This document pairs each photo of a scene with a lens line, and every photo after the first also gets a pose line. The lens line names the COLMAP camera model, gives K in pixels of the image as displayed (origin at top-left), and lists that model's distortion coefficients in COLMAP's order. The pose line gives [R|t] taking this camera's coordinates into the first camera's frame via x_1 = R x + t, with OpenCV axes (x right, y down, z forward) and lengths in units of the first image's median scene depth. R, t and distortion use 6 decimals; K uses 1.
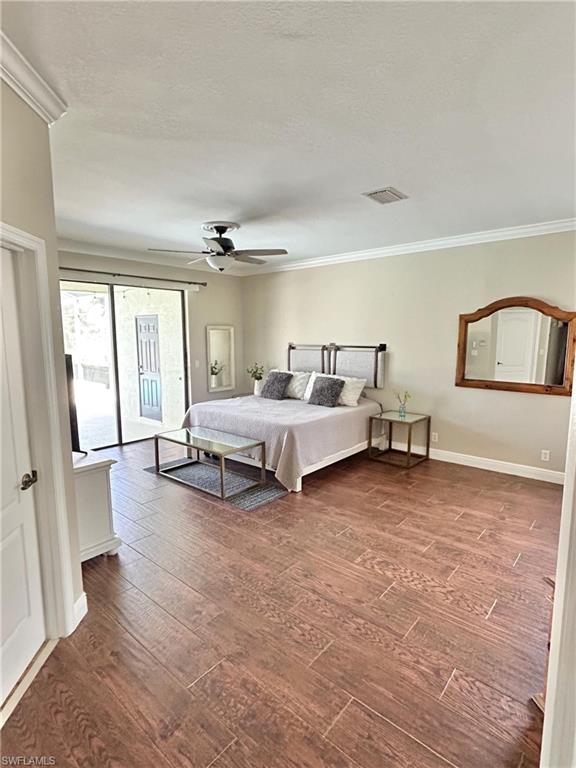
lens RADIAL K [[401.9, 0, 290.6], [0, 401.9, 385.9], [0, 0, 1]] dist [0.001063, 0.002192]
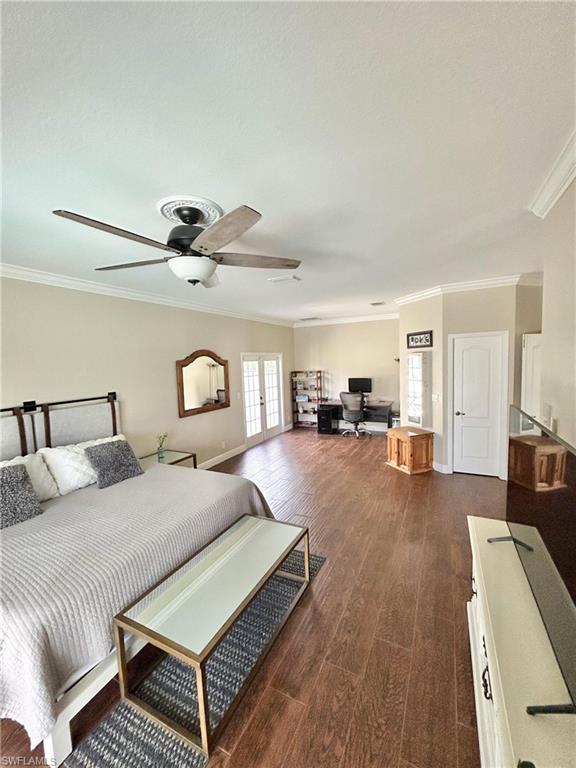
lens RADIAL K [[308.9, 0, 291.5], [0, 308.9, 384.1], [0, 0, 1]] dist [0.001559, 0.000036]
pose [[-0.247422, -0.062934, 0.966862, -0.611016], [0.165009, 0.980574, 0.106052, -0.152179], [-0.954753, 0.185781, -0.232231, 0.917335]]
